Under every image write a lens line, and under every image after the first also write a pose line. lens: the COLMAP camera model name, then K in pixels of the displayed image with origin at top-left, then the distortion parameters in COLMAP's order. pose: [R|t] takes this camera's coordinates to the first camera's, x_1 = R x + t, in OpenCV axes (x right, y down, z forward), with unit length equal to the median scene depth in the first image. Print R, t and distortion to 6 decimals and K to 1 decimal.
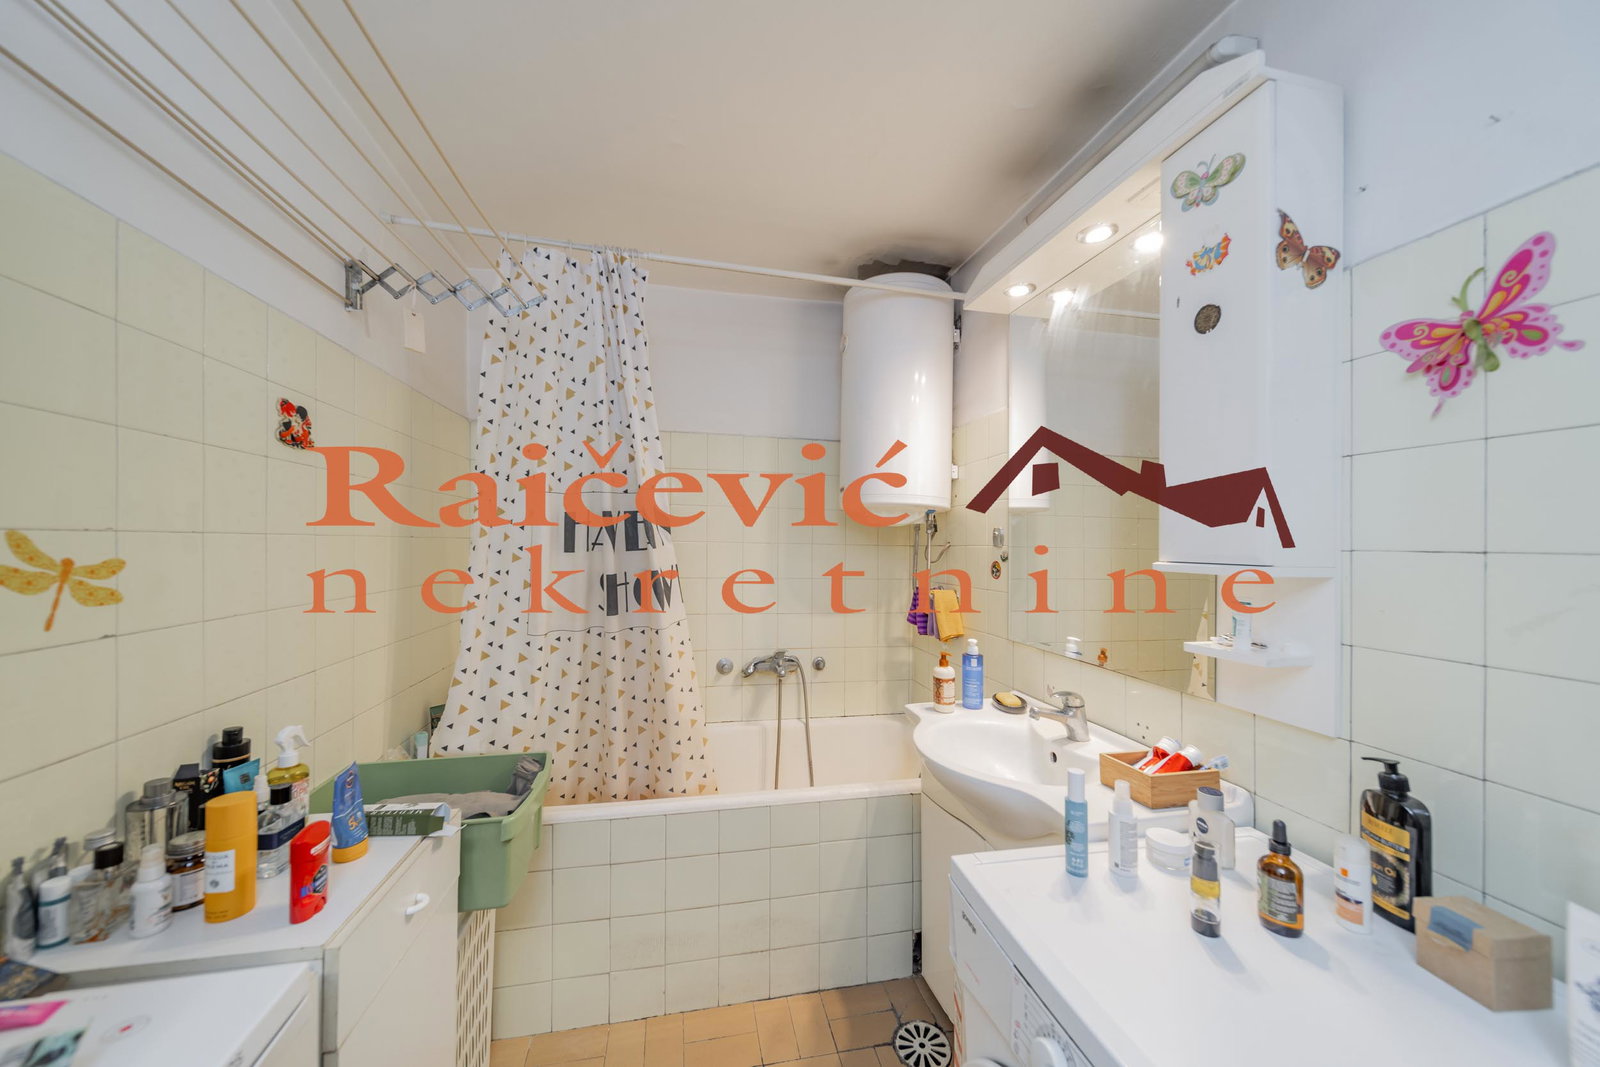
lens RADIAL K [[561.2, 0, 785.0], [0, 561.2, 530.6], [0, 0, 1]] dist [0.001754, -0.000819]
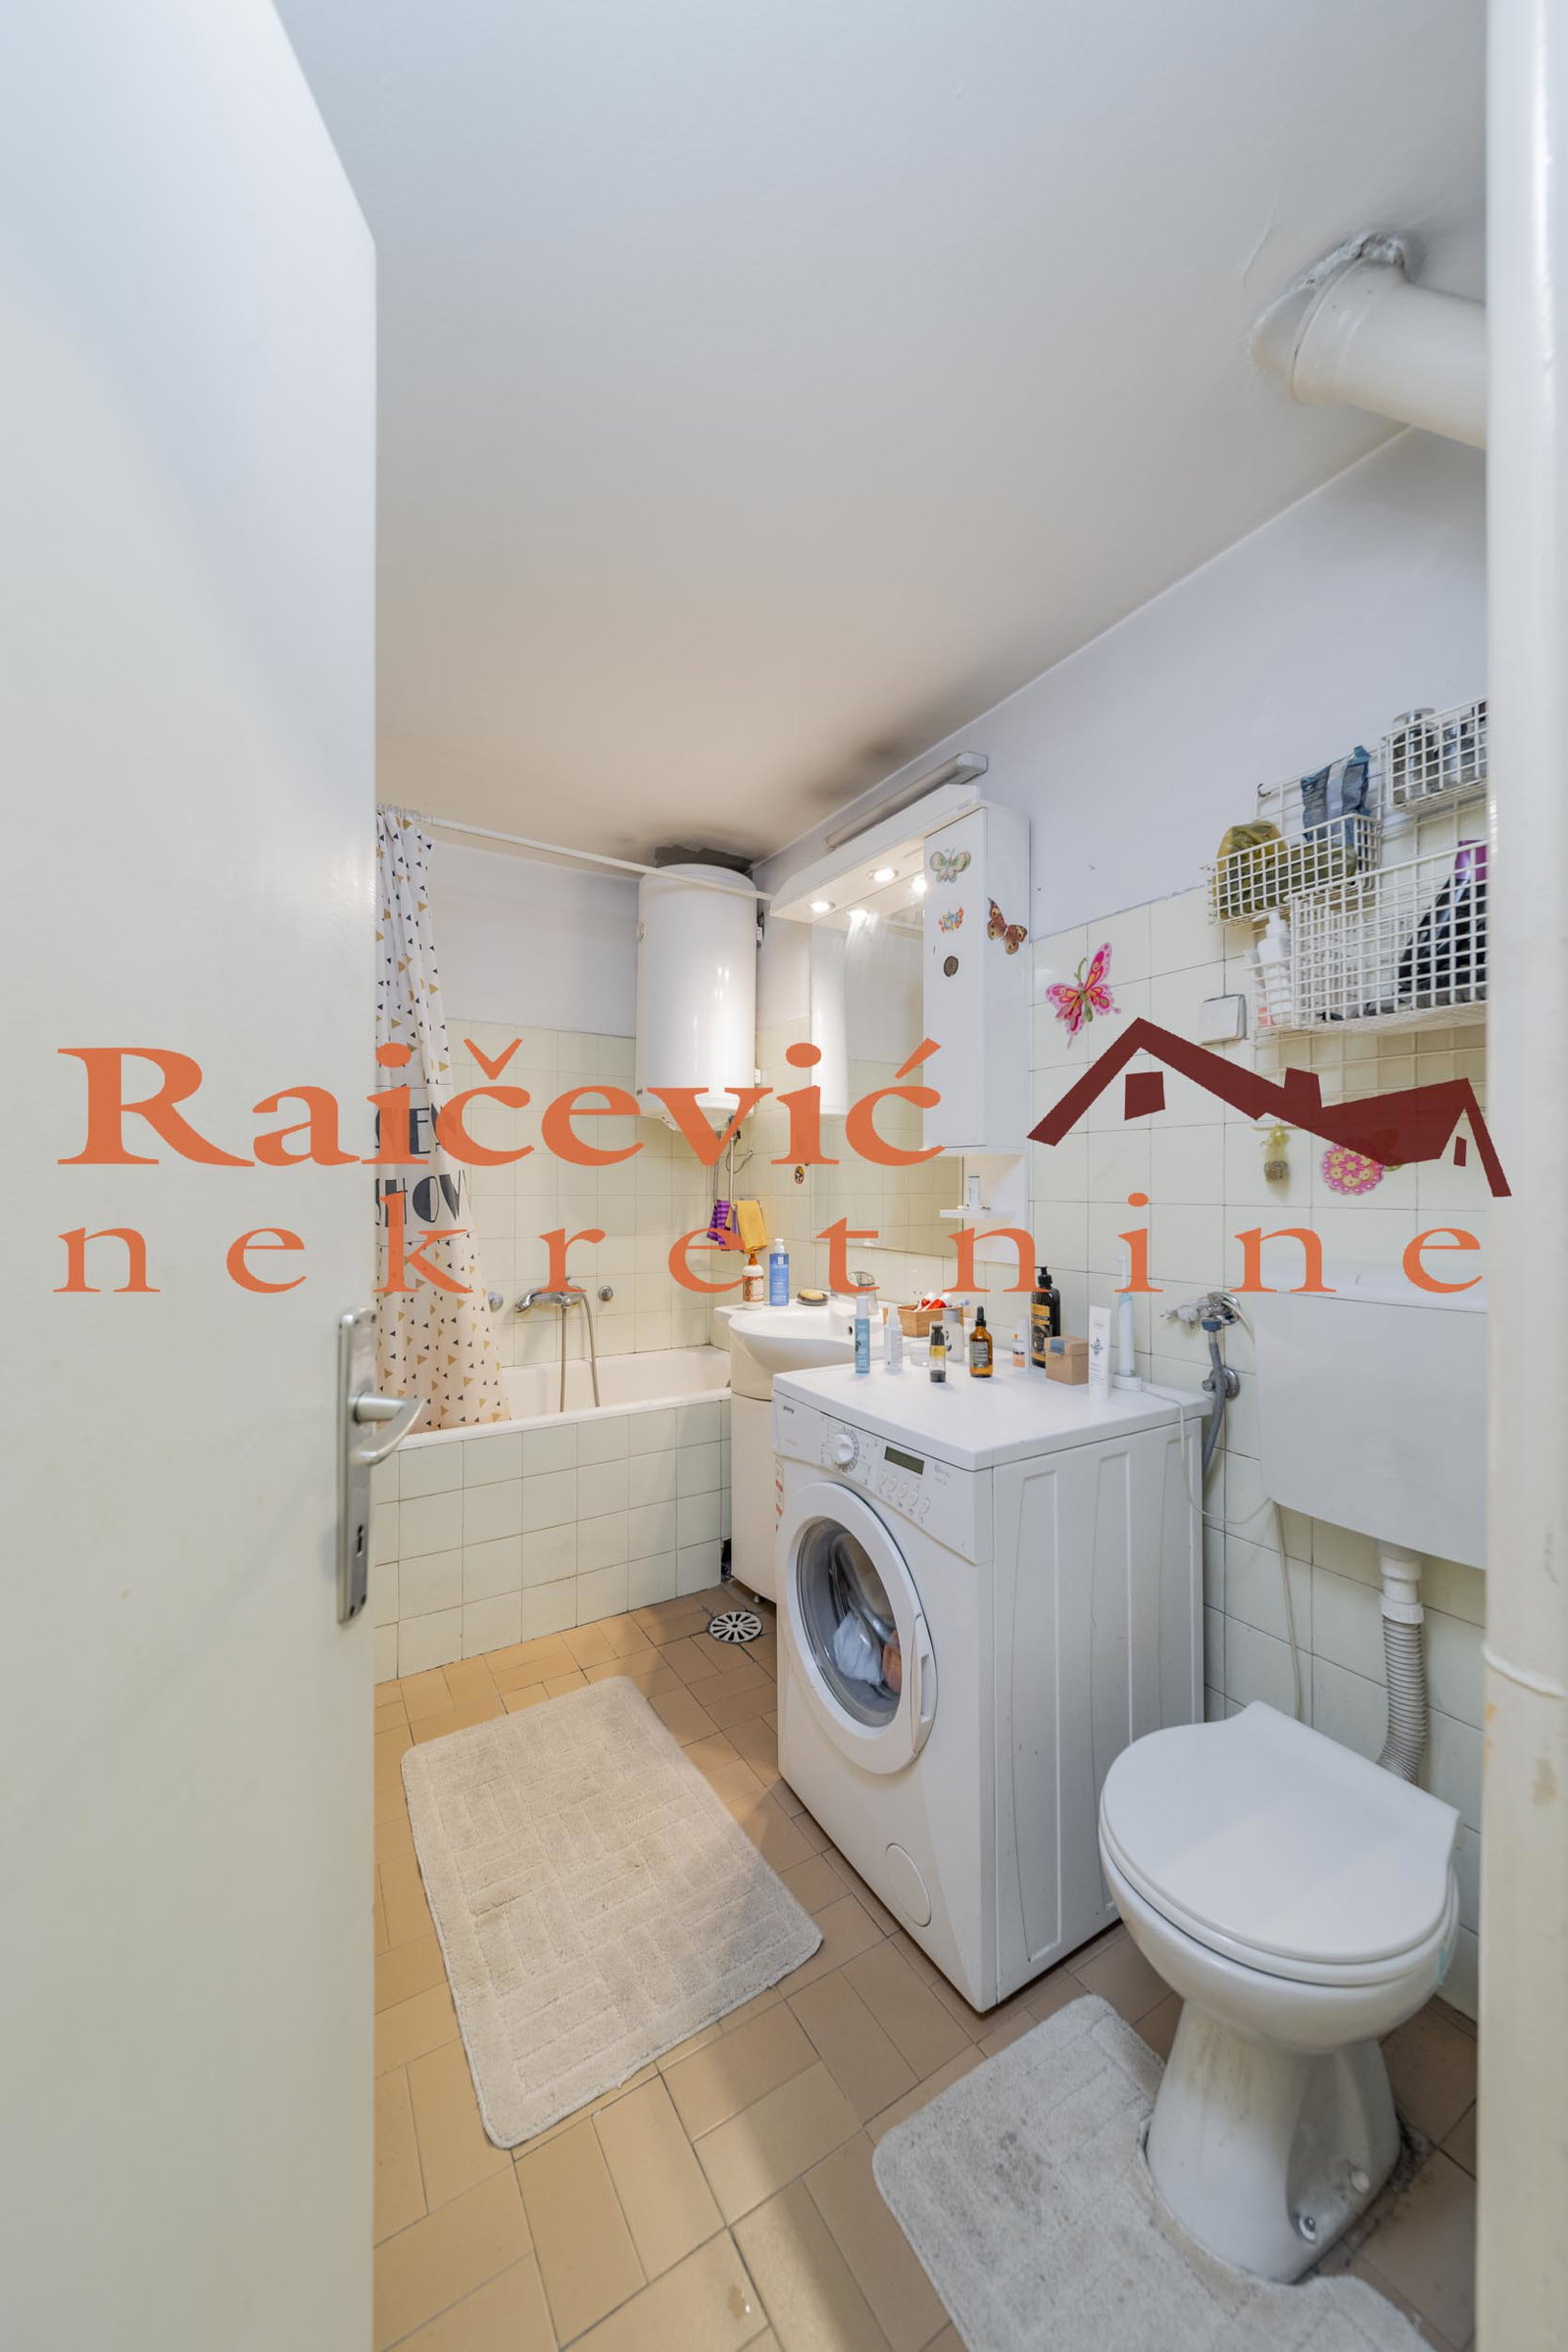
lens RADIAL K [[825.0, 0, 749.0], [0, 825.0, 1157.3], [0, 0, 1]] dist [0.001754, -0.000819]
pose [[0.951341, 0.001552, 0.308135, -0.196906], [0.000644, 0.999975, -0.007025, 0.059148], [-0.308138, 0.006881, 0.951317, -0.451033]]
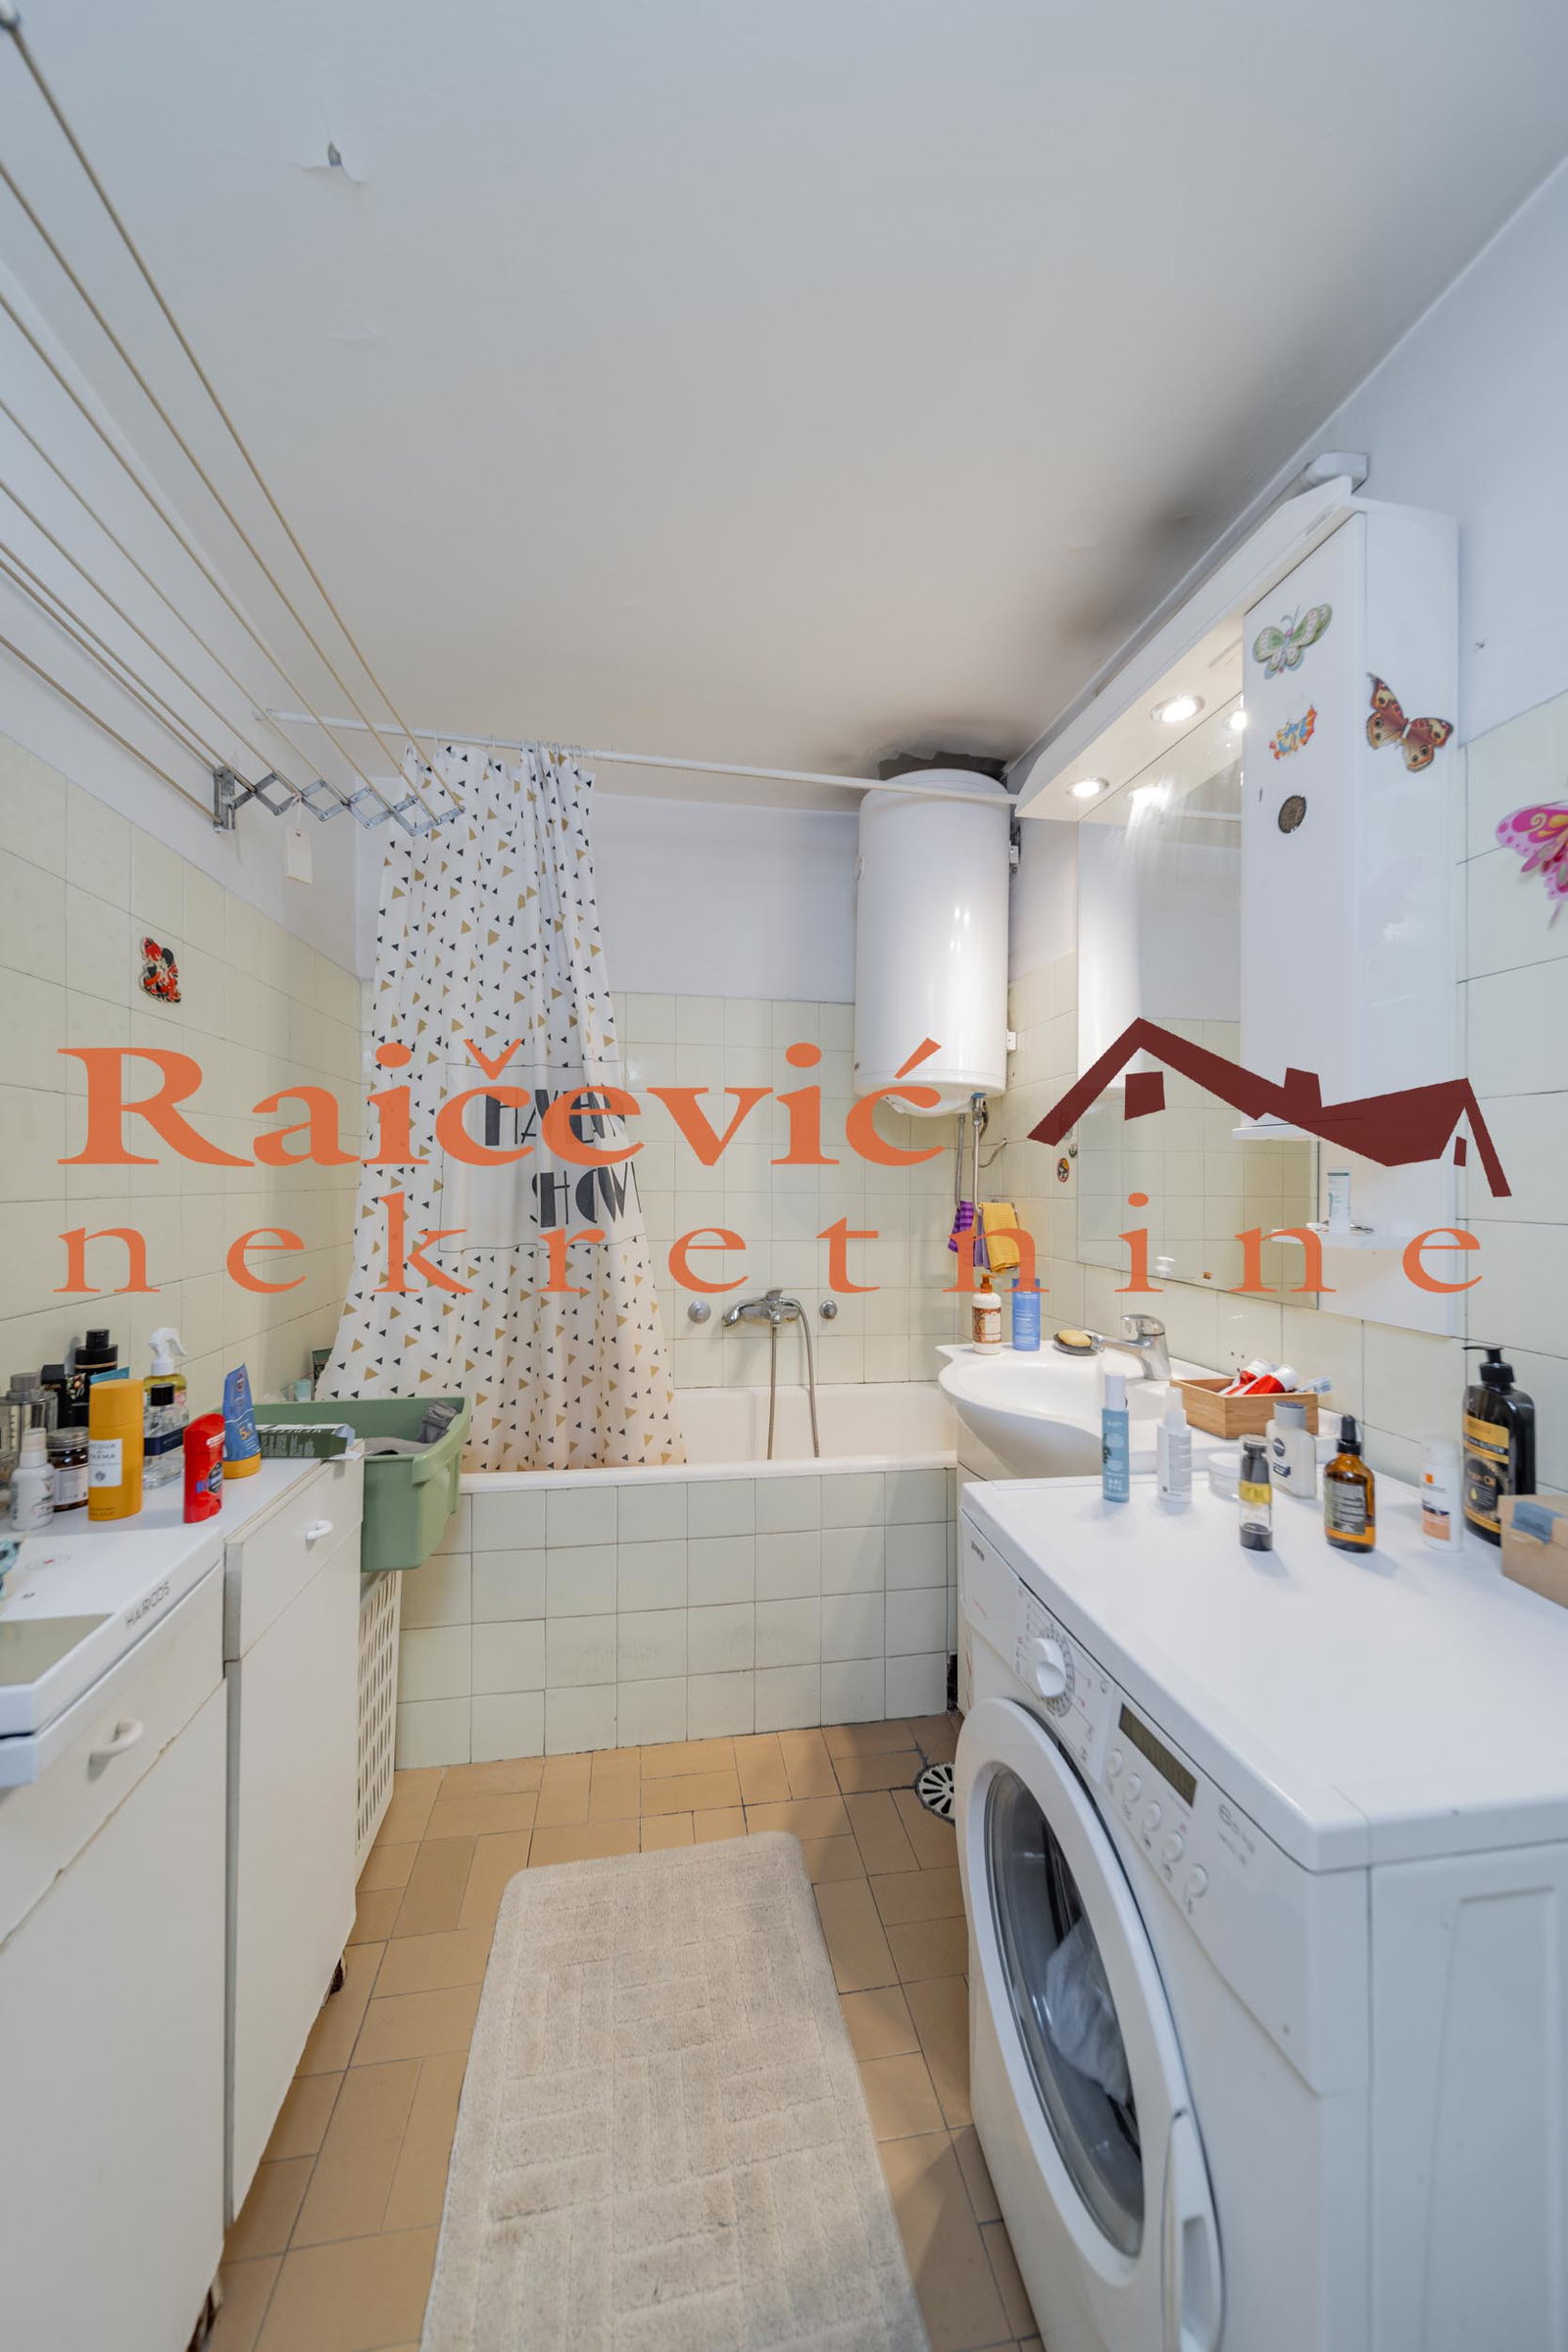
lens RADIAL K [[825.0, 0, 761.6], [0, 825.0, 1156.4], [0, 0, 1]] dist [0.001754, -0.000819]
pose [[0.999010, -0.000923, -0.044485, 0.035233], [0.000841, 0.999998, -0.001854, 0.065225], [0.044487, 0.001815, 0.999008, -0.118074]]
